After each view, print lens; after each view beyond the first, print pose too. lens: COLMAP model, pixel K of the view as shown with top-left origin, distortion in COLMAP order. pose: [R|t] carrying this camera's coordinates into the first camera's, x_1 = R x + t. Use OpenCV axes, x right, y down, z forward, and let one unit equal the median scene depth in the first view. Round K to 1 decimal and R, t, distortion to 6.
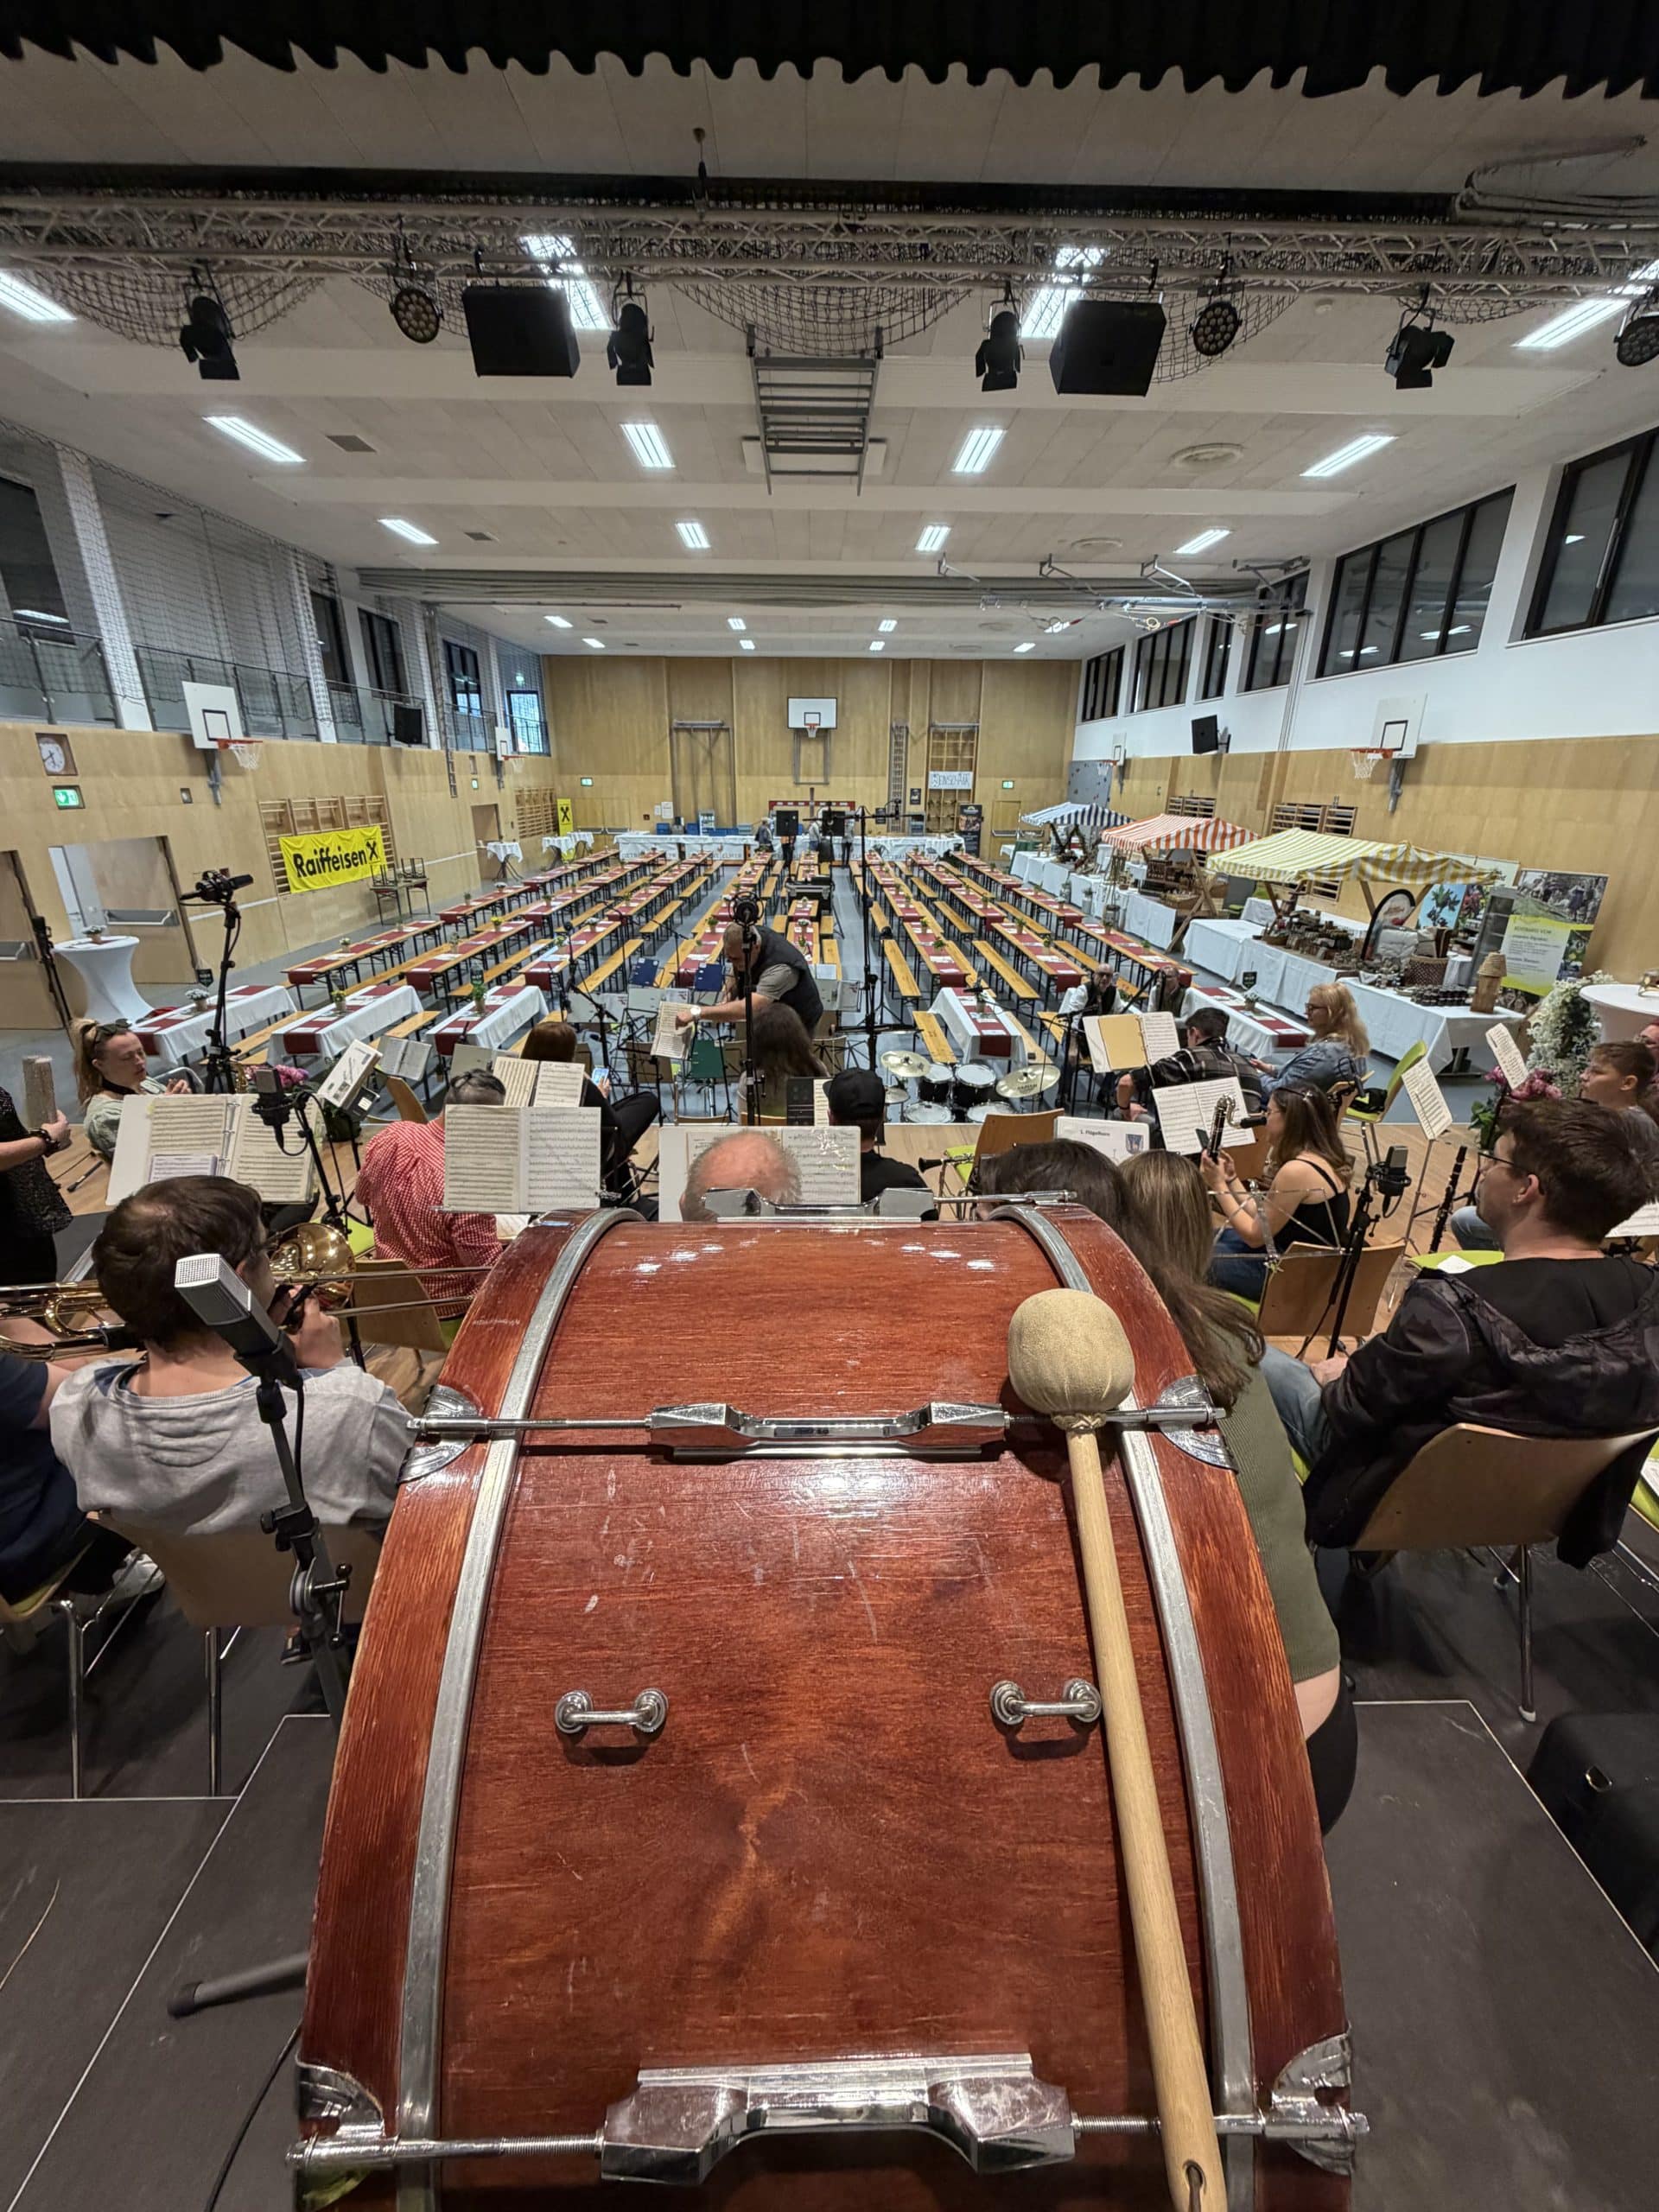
lens RADIAL K [[887.2, 0, 829.5], [0, 887.2, 1106.0], [0, 0, 1]] dist [-0.000541, -0.000233]
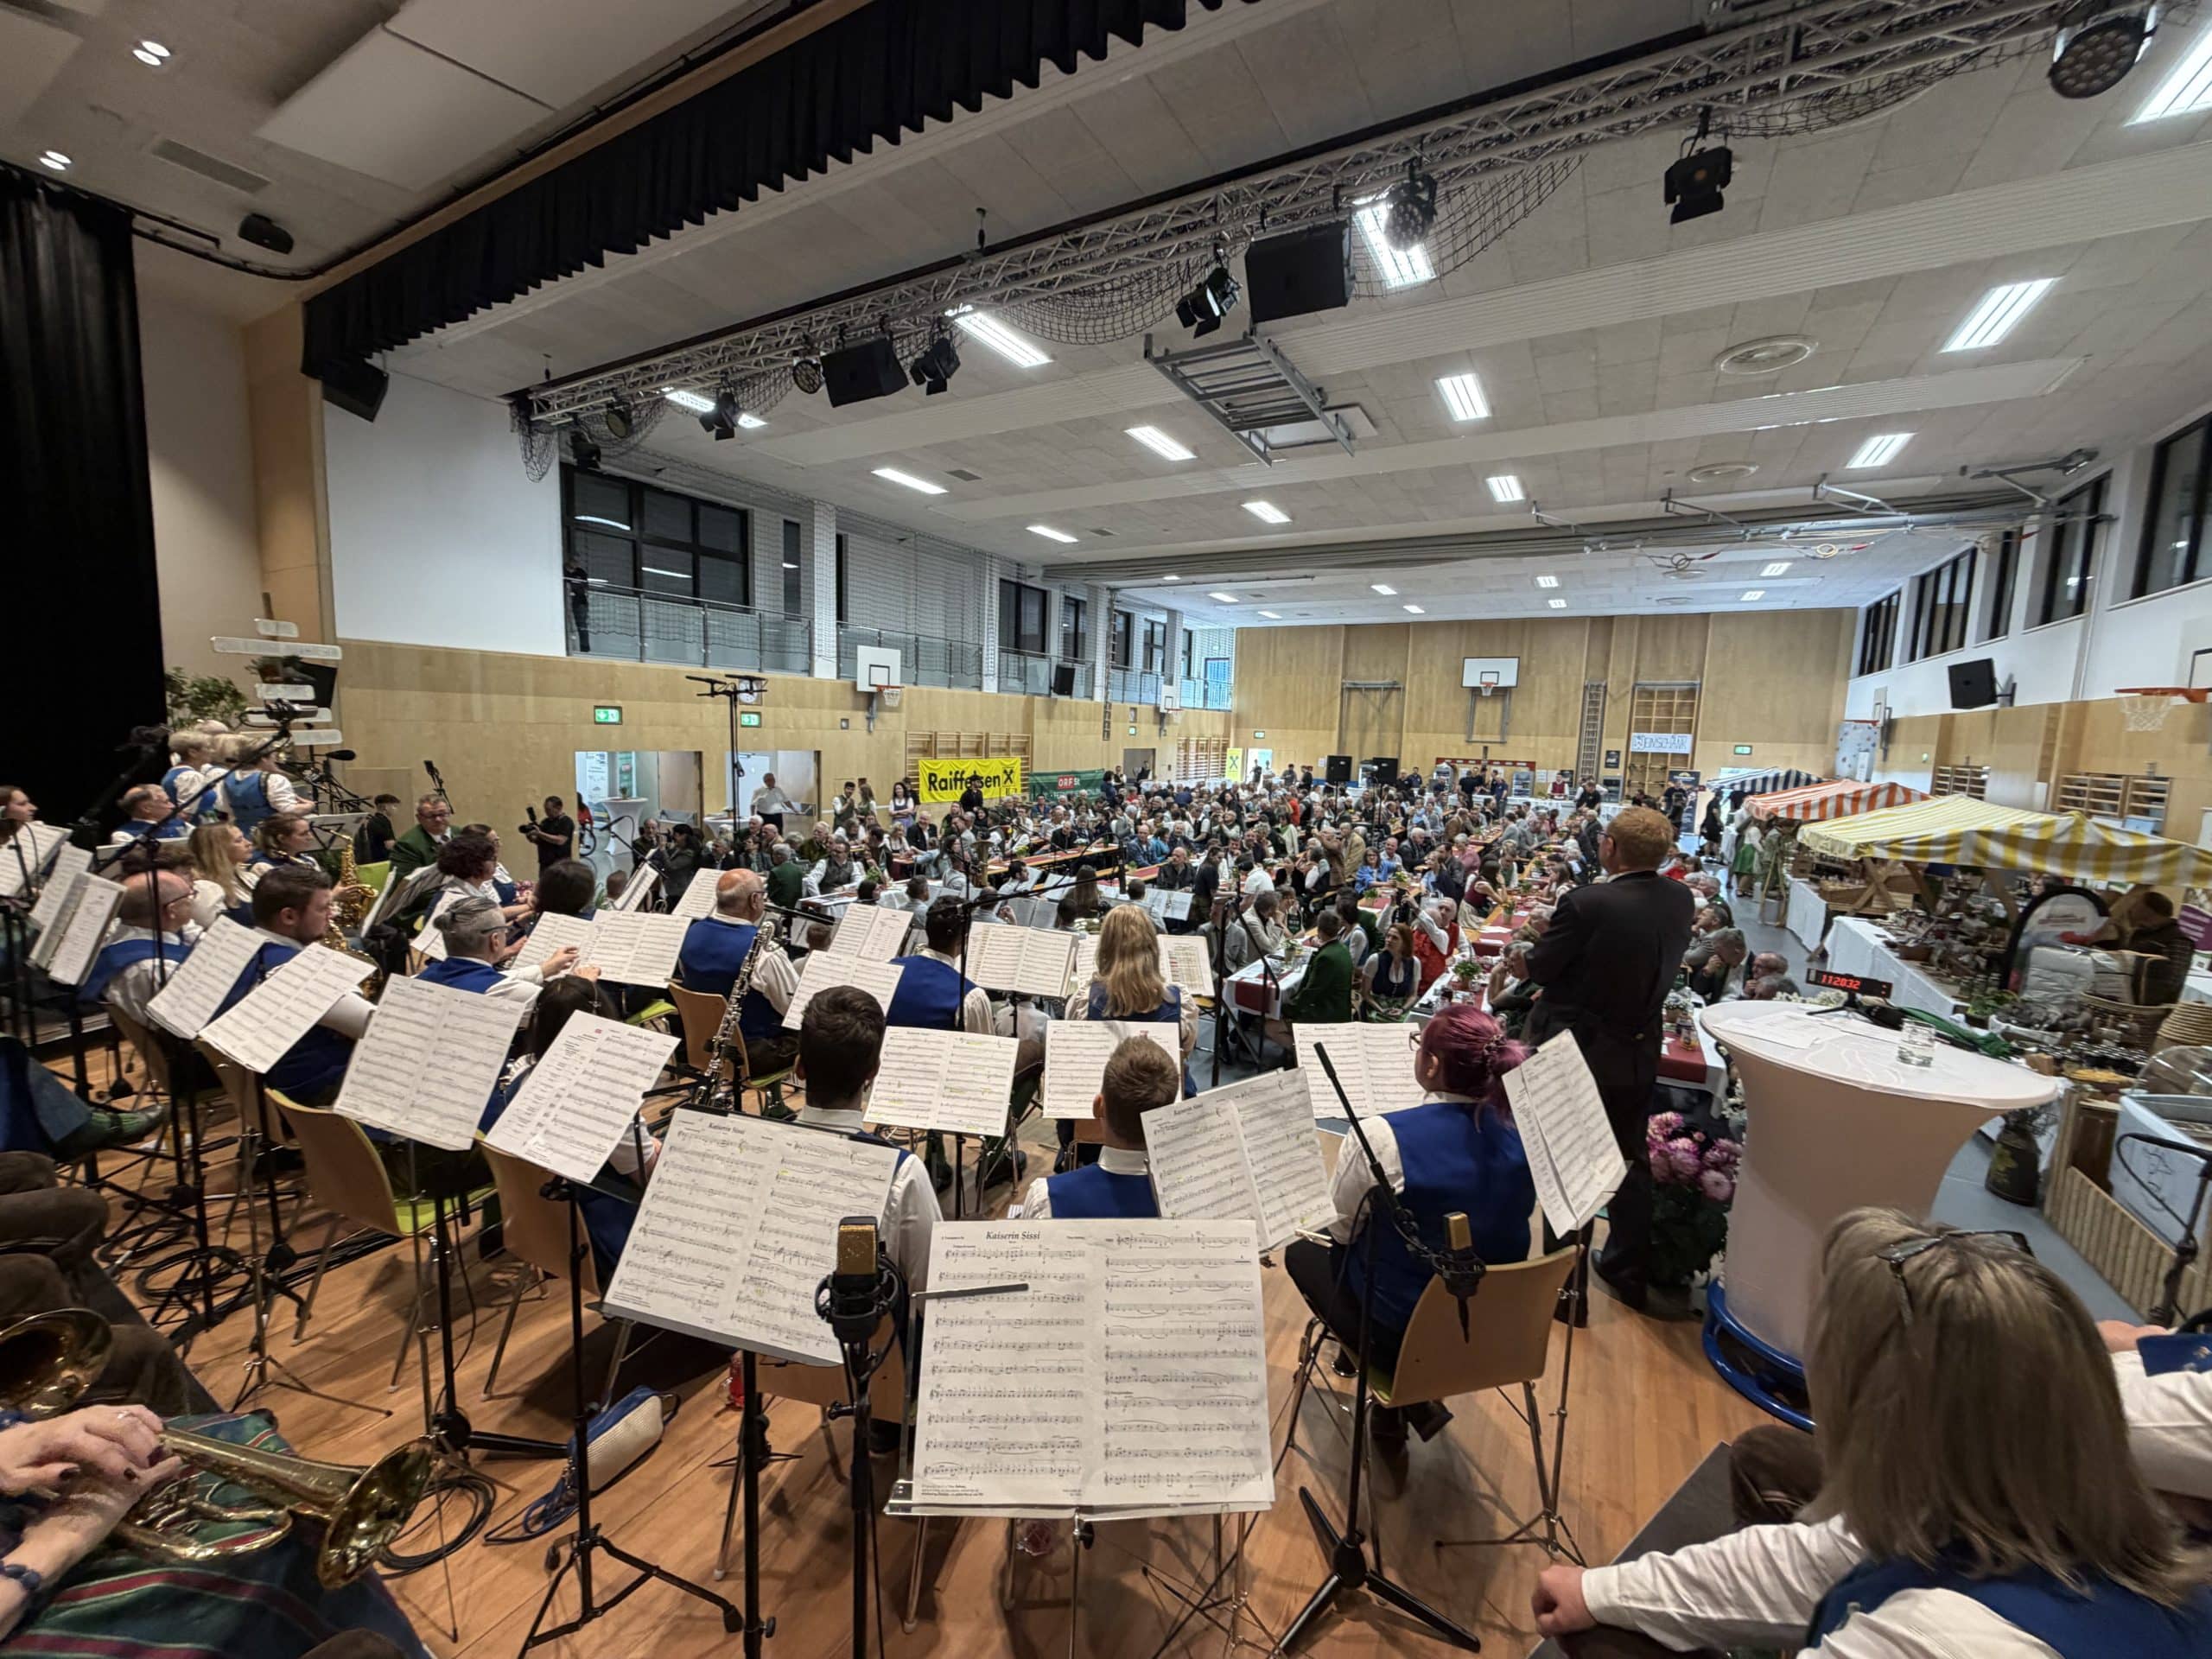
lens RADIAL K [[887.2, 0, 1106.0], [0, 887.2, 829.5], [0, 0, 1]] dist [-0.000541, -0.000233]
pose [[0.849169, 0.078434, -0.522265, 0.248716], [-0.208943, 0.958118, -0.195837, -0.012549], [0.485031, 0.275422, 0.829992, 0.092963]]
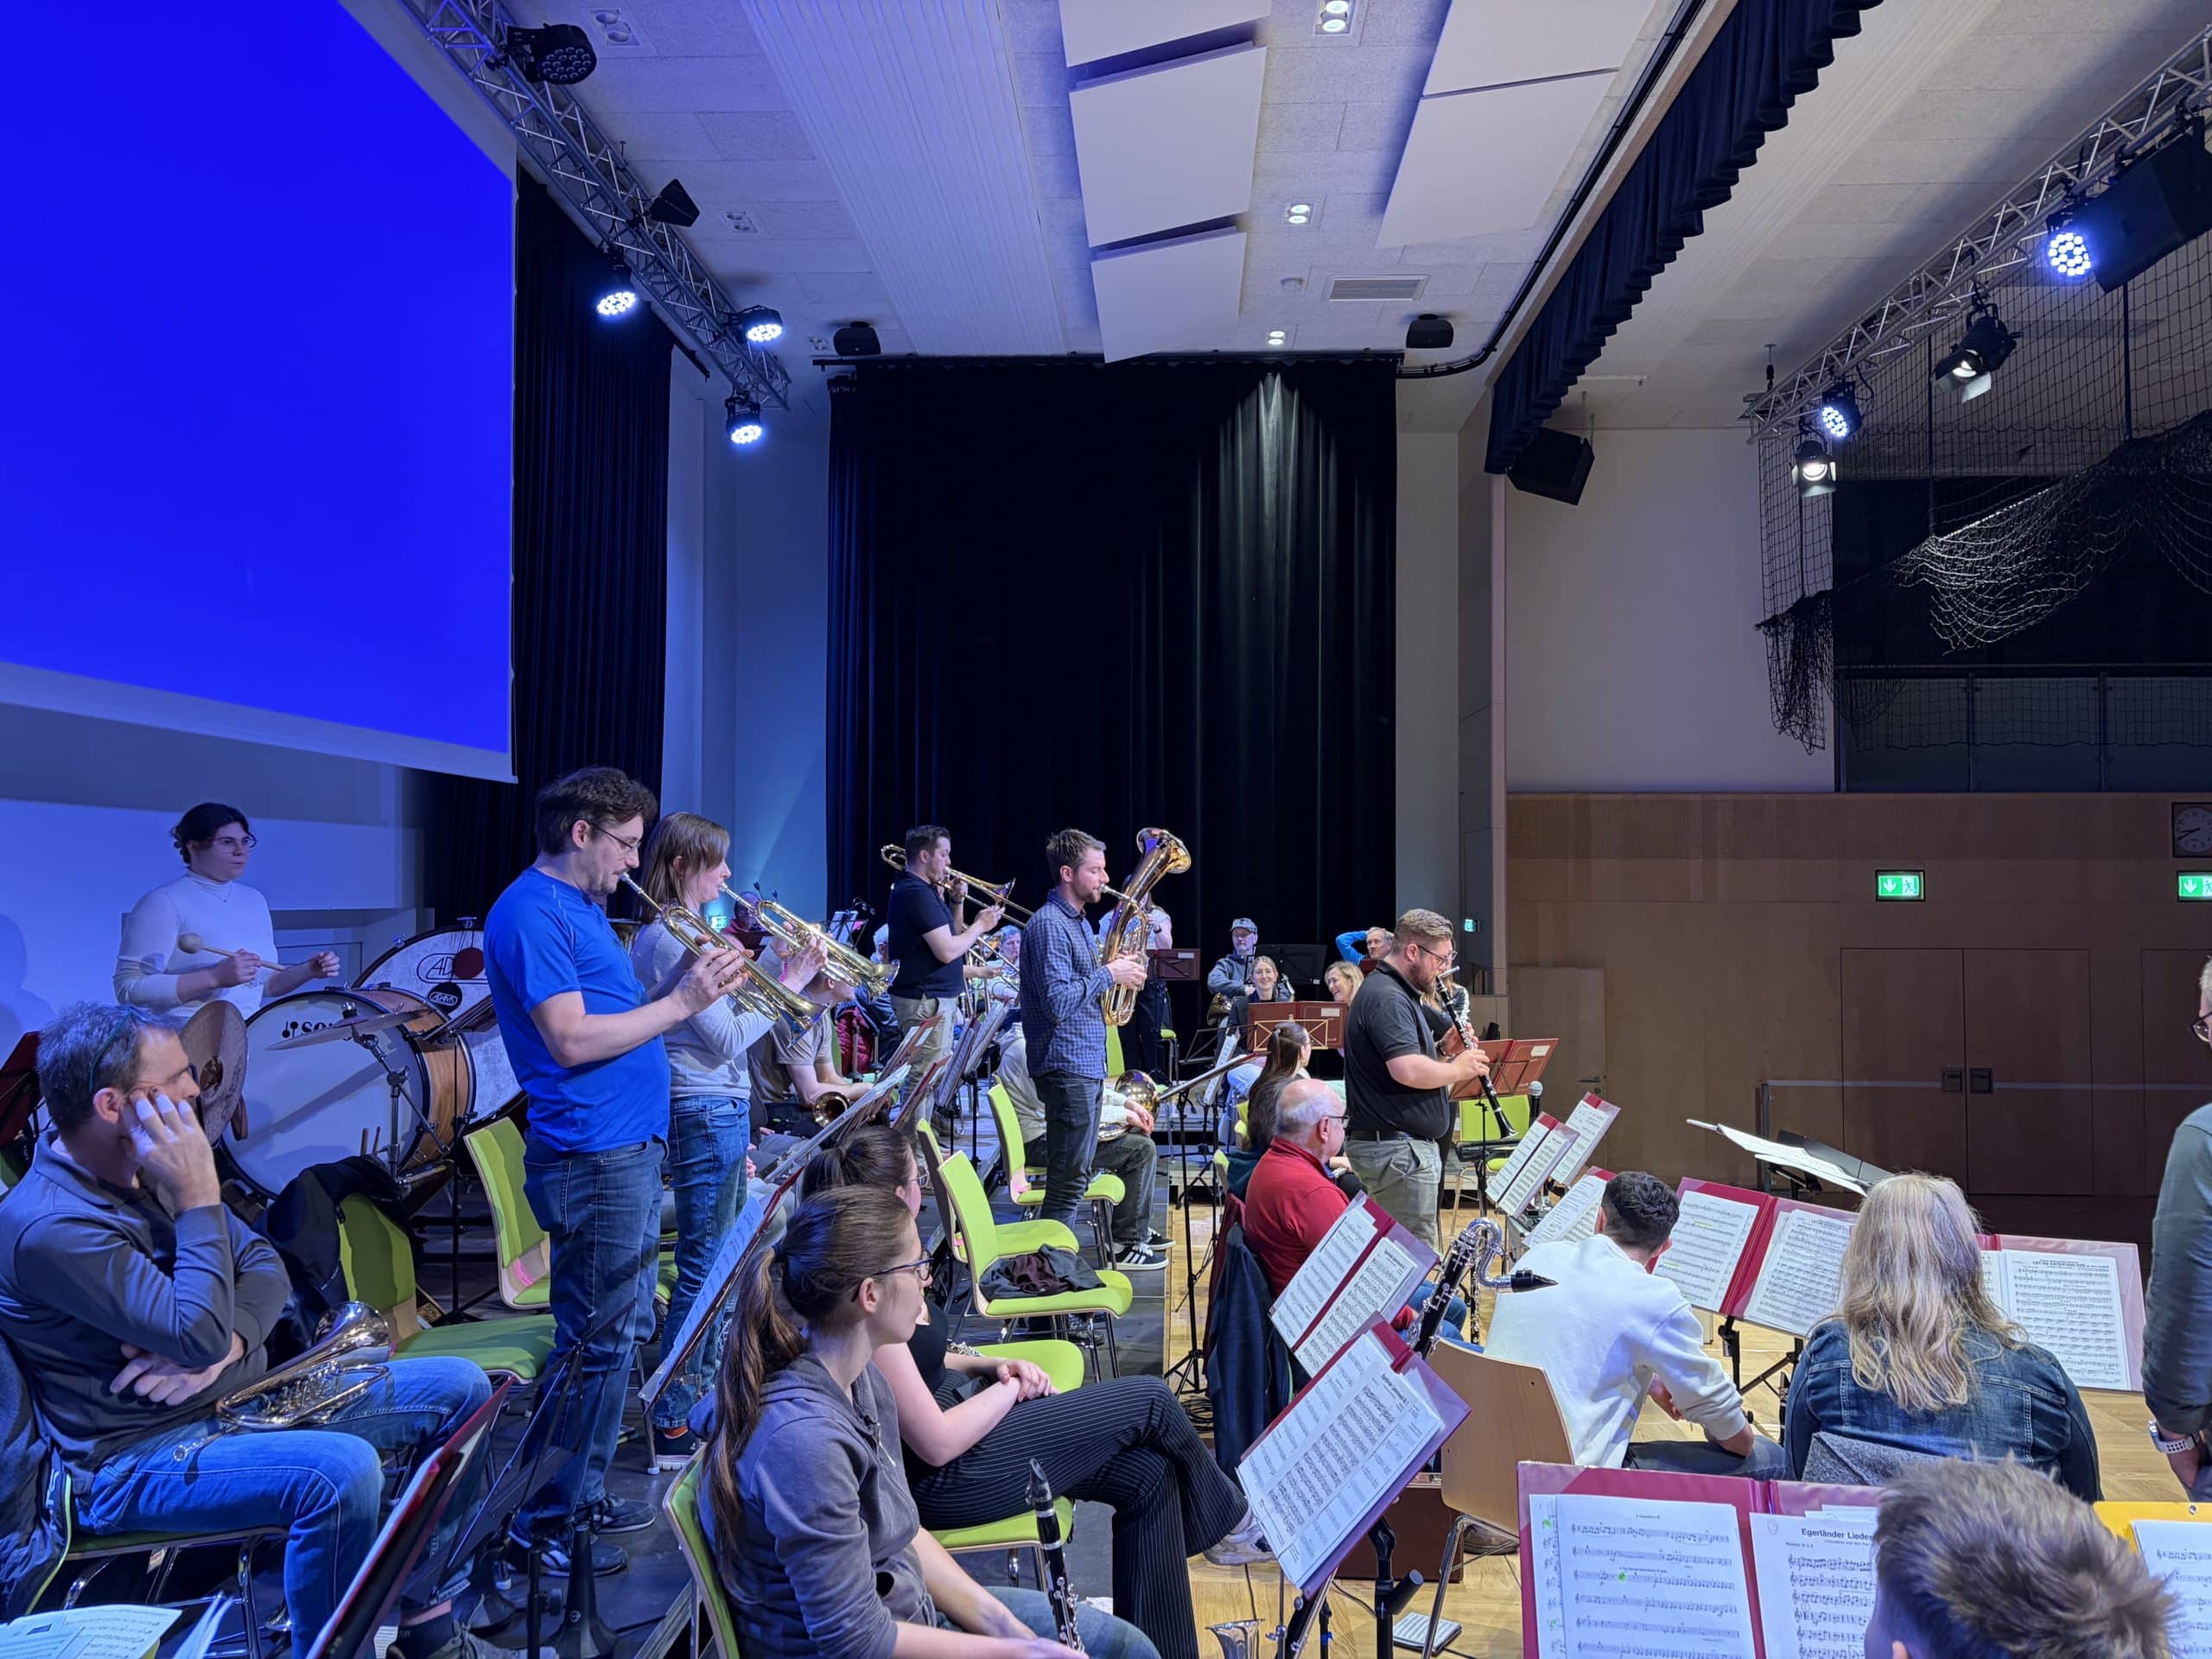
lens RADIAL K [[1674.5, 0, 1106.0], [0, 1674.5, 829.5], [0, 0, 1]] dist [0.000110, -0.000071]
pose [[-0.074762, -0.040888, -0.996363, 0.344622], [-0.348528, 0.937218, -0.012309, -0.041643], [0.934312, 0.346340, -0.084319, 0.176732]]
